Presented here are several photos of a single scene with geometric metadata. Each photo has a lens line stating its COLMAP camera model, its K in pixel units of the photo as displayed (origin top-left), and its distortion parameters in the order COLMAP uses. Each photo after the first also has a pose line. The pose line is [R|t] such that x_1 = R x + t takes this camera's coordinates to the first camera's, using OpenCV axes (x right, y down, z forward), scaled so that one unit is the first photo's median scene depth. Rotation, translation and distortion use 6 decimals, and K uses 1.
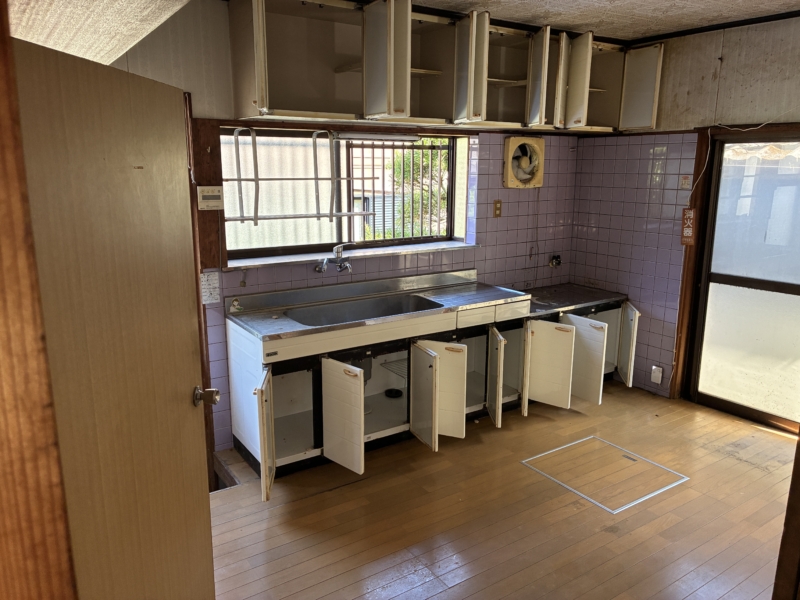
lens RADIAL K [[601.6, 0, 400.5], [0, 601.6, 299.2], [0, 0, 1]] dist [0.024397, -0.047717]
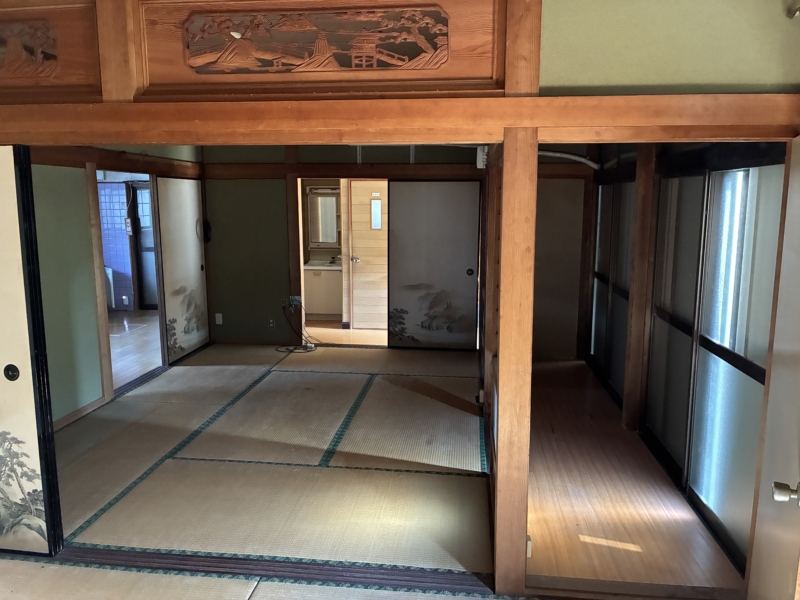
lens RADIAL K [[601.6, 0, 401.4], [0, 601.6, 298.0], [0, 0, 1]] dist [0.024397, -0.047717]
pose [[0.645799, -0.125158, 0.753179, -0.531251], [0.171753, 0.985003, 0.016414, 0.256419], [-0.743939, 0.118760, 0.657610, -1.076791]]
